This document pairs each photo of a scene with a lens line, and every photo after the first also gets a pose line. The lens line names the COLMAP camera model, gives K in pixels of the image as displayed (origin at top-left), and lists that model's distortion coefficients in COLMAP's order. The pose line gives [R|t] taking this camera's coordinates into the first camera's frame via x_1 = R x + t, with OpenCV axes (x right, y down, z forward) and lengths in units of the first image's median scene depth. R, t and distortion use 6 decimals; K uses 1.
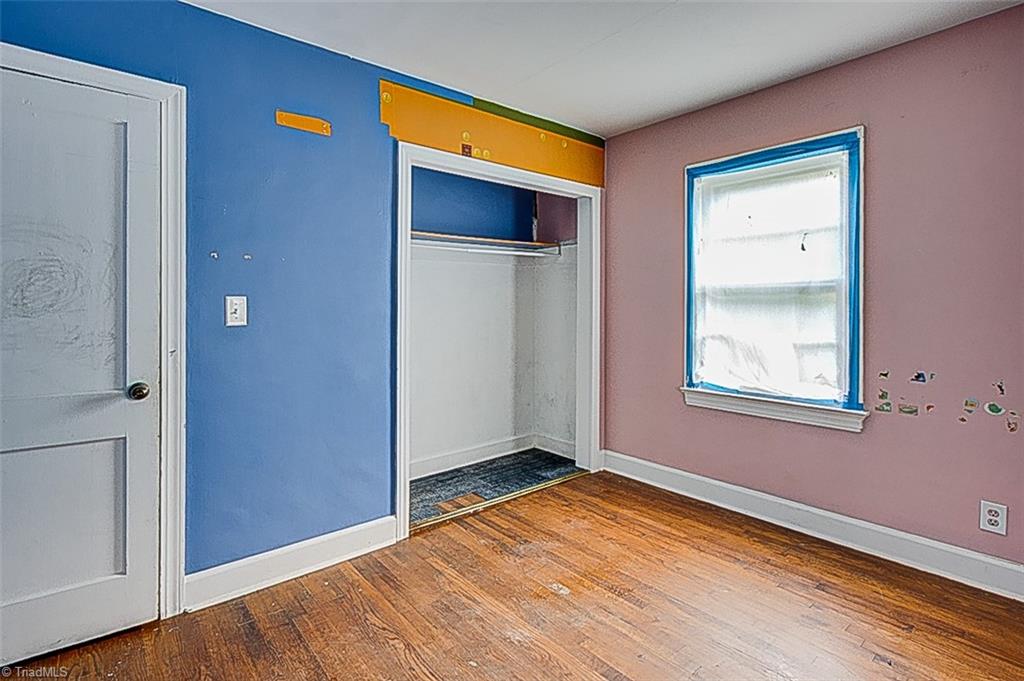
lens RADIAL K [[495.7, 0, 513.5], [0, 495.7, 308.5], [0, 0, 1]] dist [-0.000173, 0.000042]
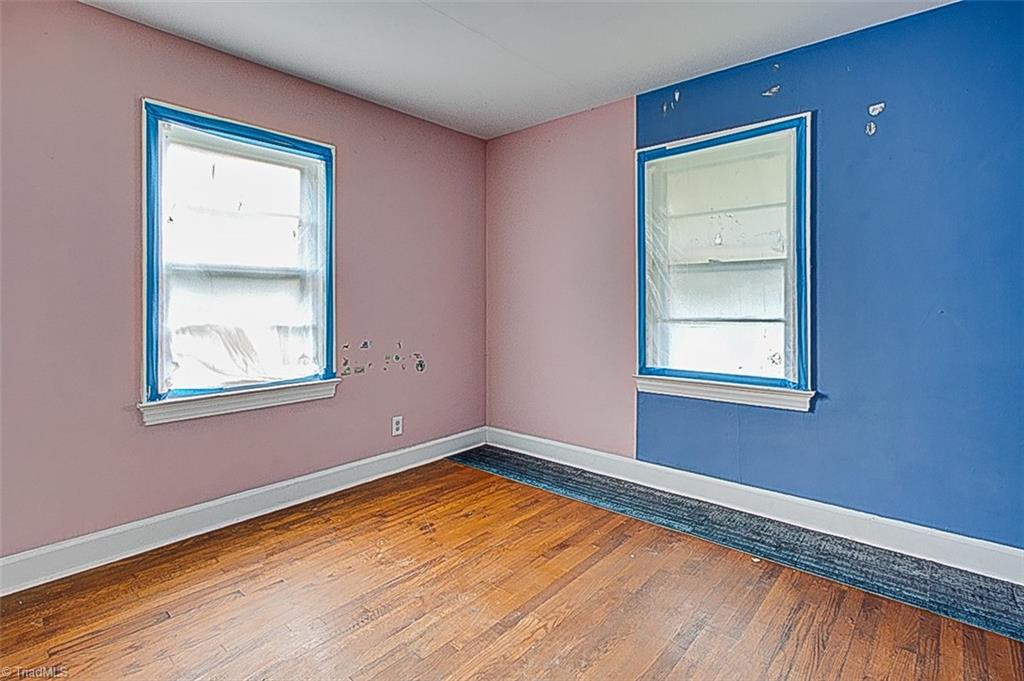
lens RADIAL K [[511.6, 0, 515.0], [0, 511.6, 298.2], [0, 0, 1]] dist [-0.001487, -0.000135]
pose [[-0.158381, -0.003357, 0.987372, -0.598151], [-0.004297, 0.999987, 0.002711, 0.001932], [-0.987369, -0.003814, -0.158394, 0.732962]]
